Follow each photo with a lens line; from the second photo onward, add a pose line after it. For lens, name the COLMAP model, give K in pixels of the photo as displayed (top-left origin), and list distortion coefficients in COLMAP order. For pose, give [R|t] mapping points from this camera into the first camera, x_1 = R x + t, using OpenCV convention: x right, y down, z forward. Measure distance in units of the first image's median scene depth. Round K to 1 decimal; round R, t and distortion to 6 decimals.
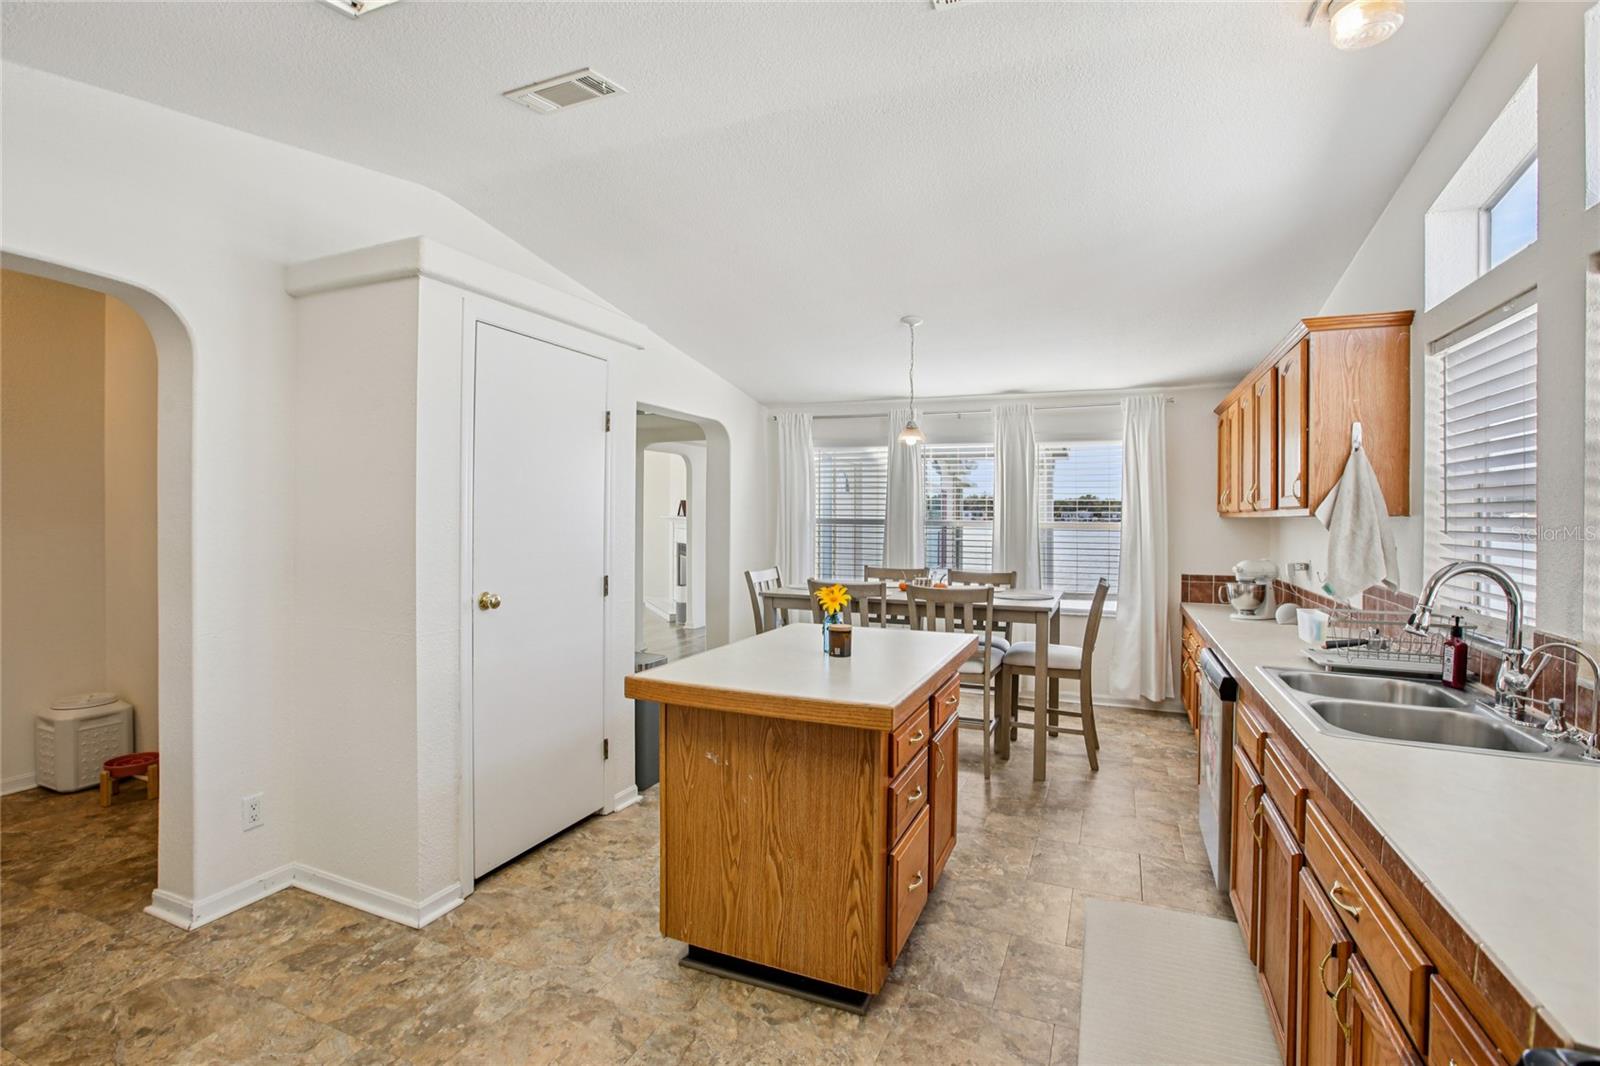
lens RADIAL K [[738.3, 0, 784.9], [0, 738.3, 513.3], [0, 0, 1]] dist [-0.044389, 0.015567]
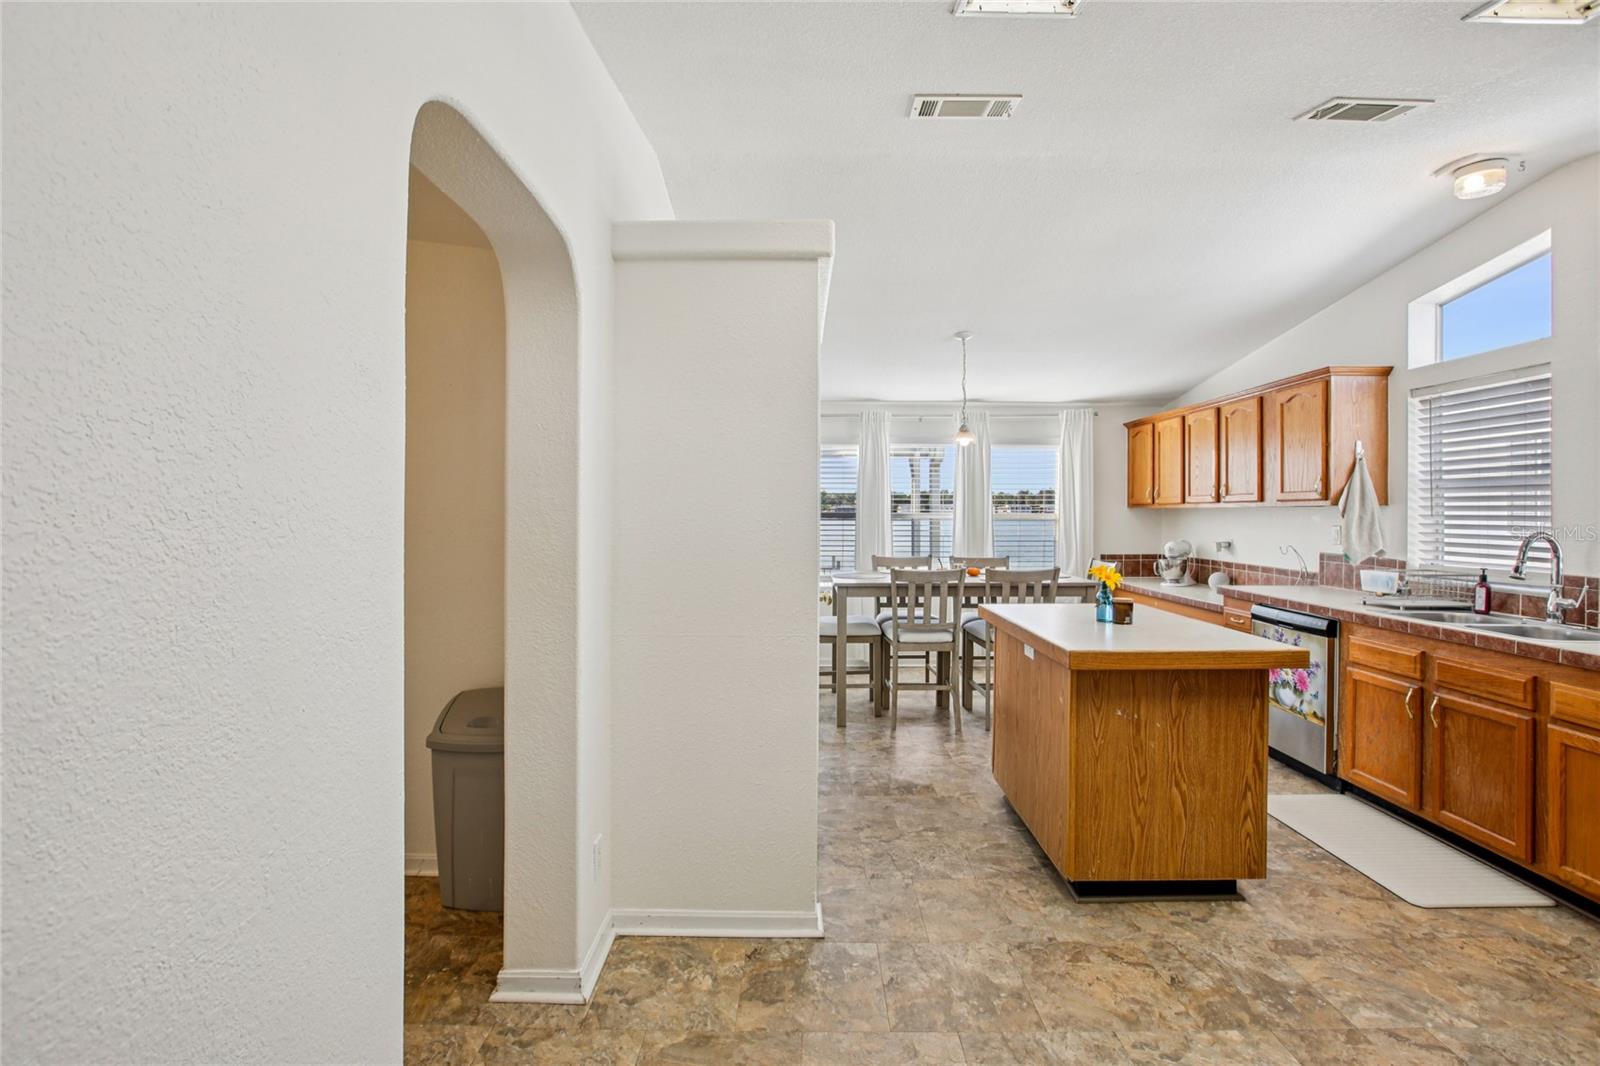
lens RADIAL K [[738.3, 0, 784.9], [0, 738.3, 513.3], [0, 0, 1]] dist [-0.044389, 0.015567]
pose [[0.921145, -0.007258, 0.389151, -0.982983], [0.005080, 0.999965, 0.006625, 0.004354], [-0.389185, -0.004126, 0.921150, 0.136736]]
